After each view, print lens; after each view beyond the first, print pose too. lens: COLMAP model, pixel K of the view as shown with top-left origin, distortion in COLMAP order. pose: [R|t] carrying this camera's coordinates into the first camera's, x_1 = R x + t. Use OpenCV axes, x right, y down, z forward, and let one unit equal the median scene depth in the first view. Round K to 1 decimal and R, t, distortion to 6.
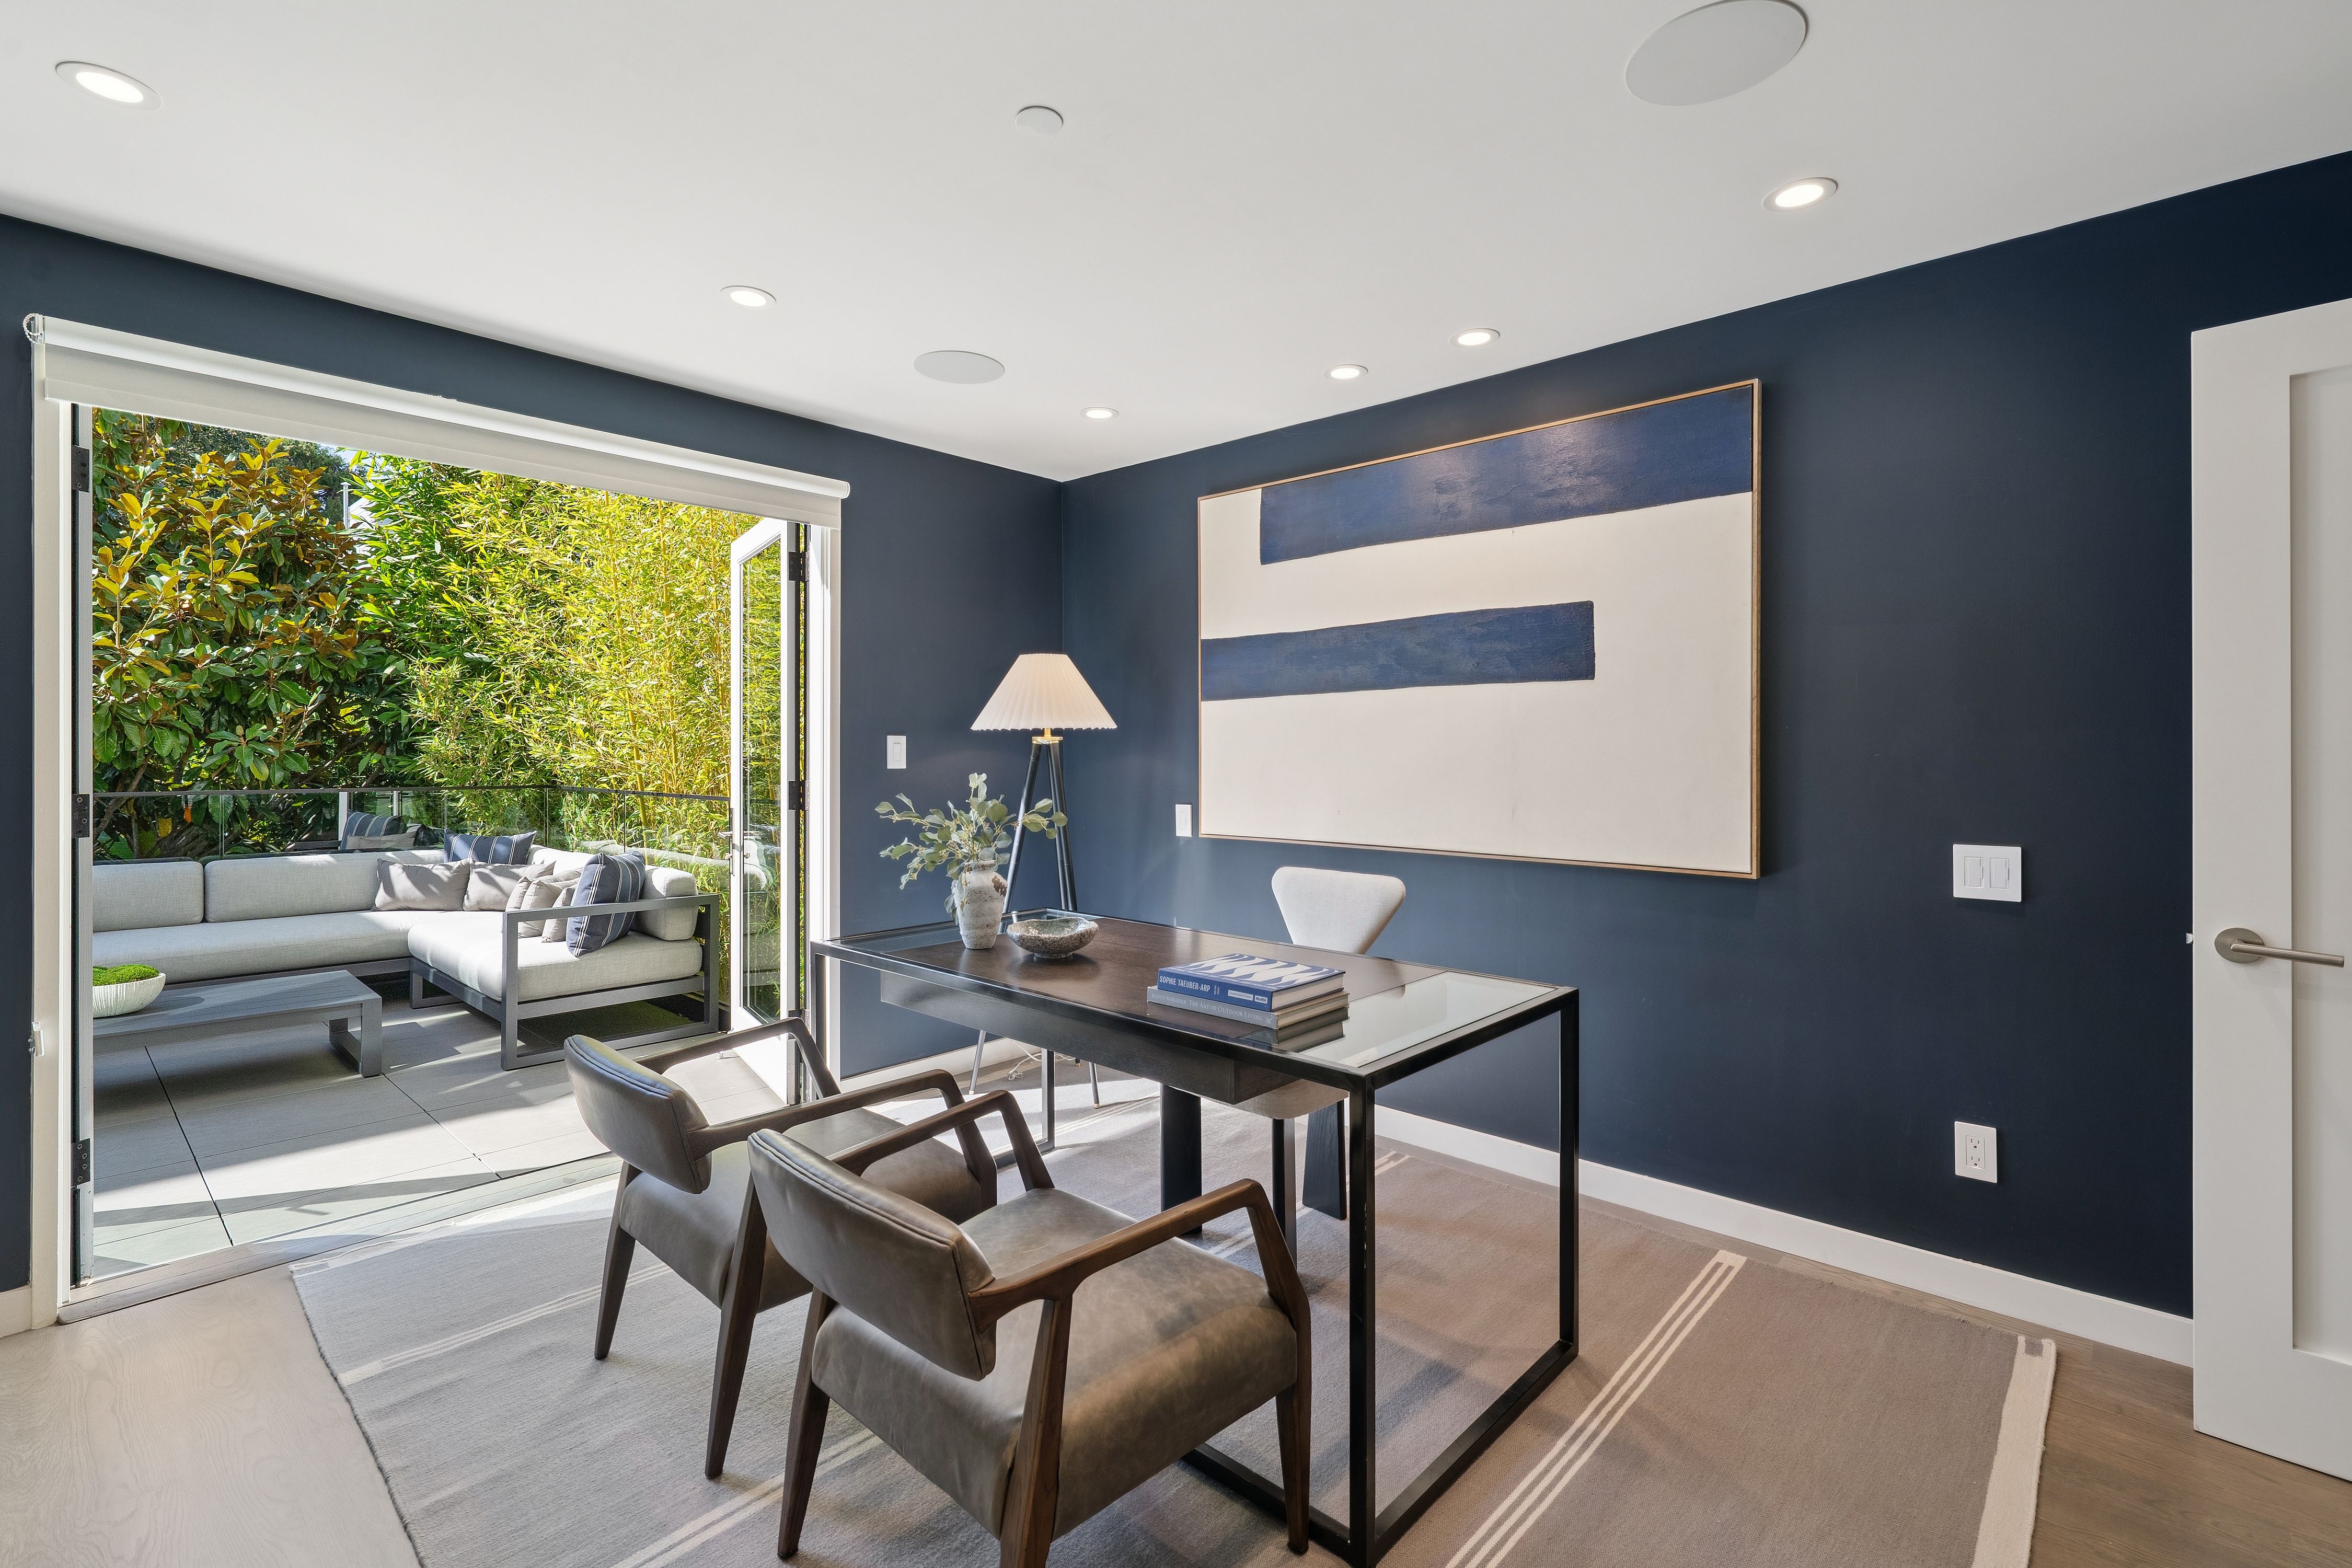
lens RADIAL K [[1070.6, 0, 1177.9], [0, 1070.6, 752.7], [0, 0, 1]] dist [-0.003602, -0.000586]
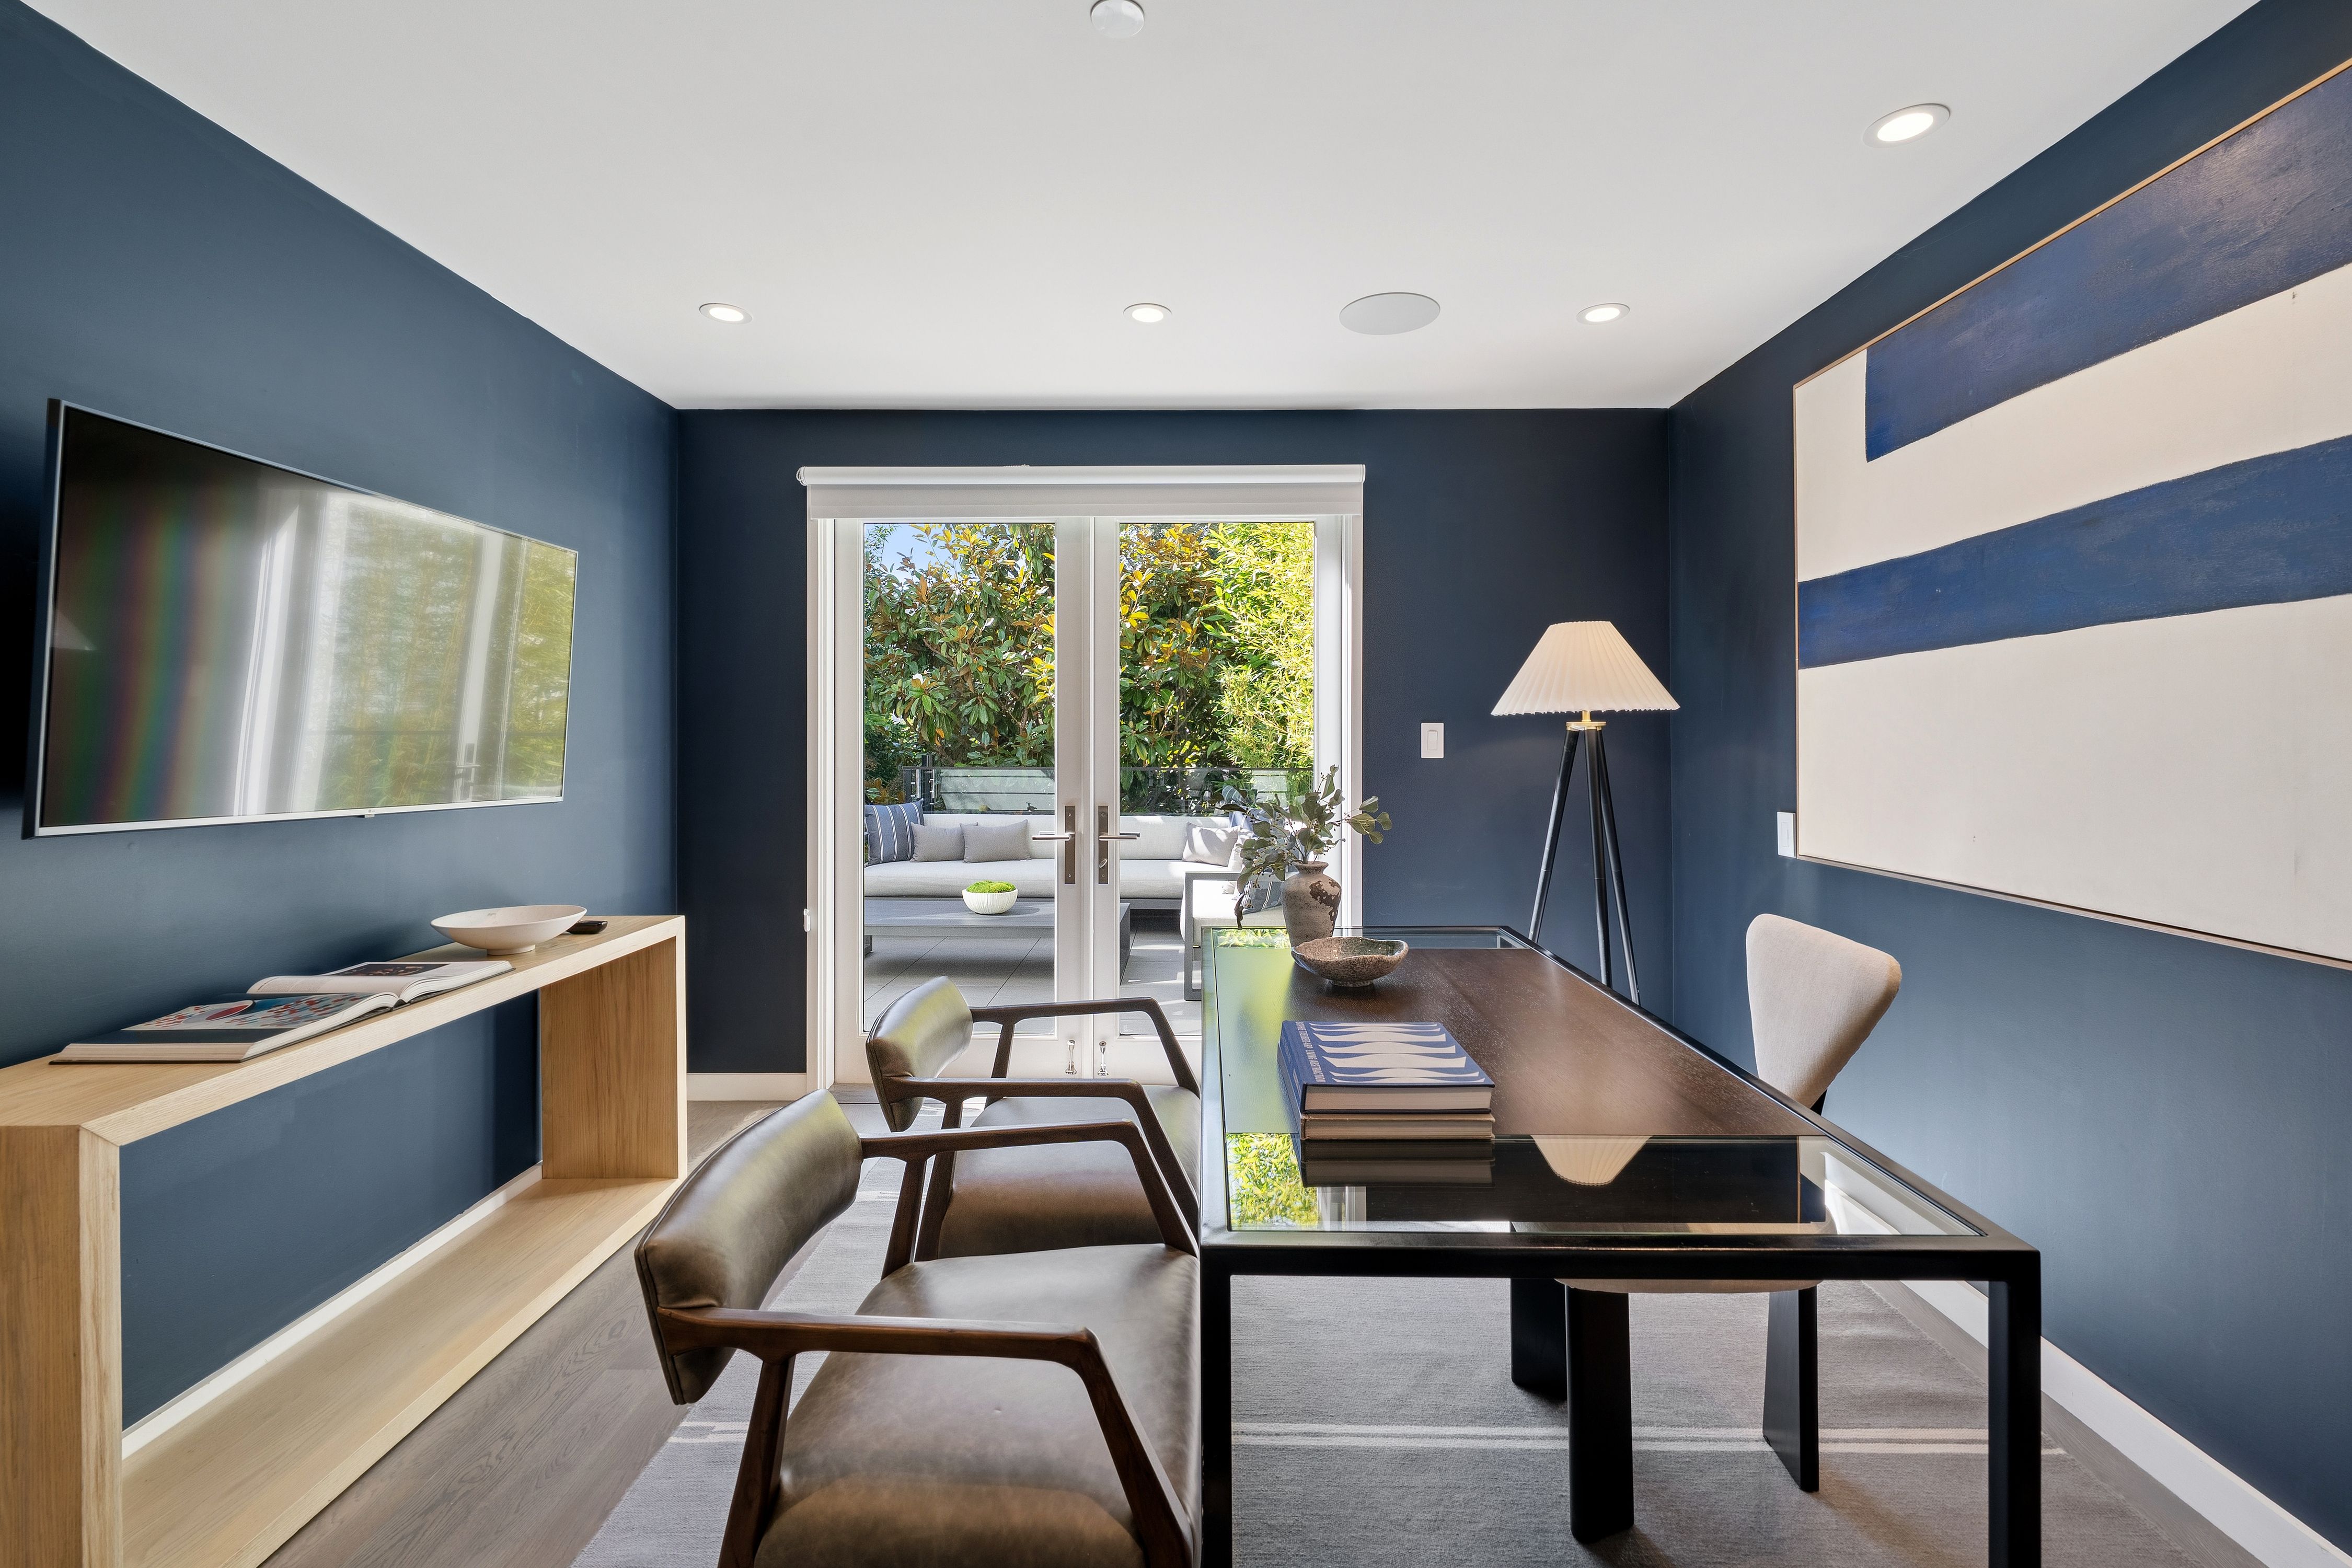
lens RADIAL K [[1016.8, 0, 1172.8], [0, 1016.8, 744.8], [0, 0, 1]] dist [-0.001108, -0.000379]
pose [[0.665199, 0.001161, -0.746666, 0.253606], [0.002990, 0.999987, 0.004219, -0.001225], [0.746661, -0.005039, 0.665186, 0.236088]]
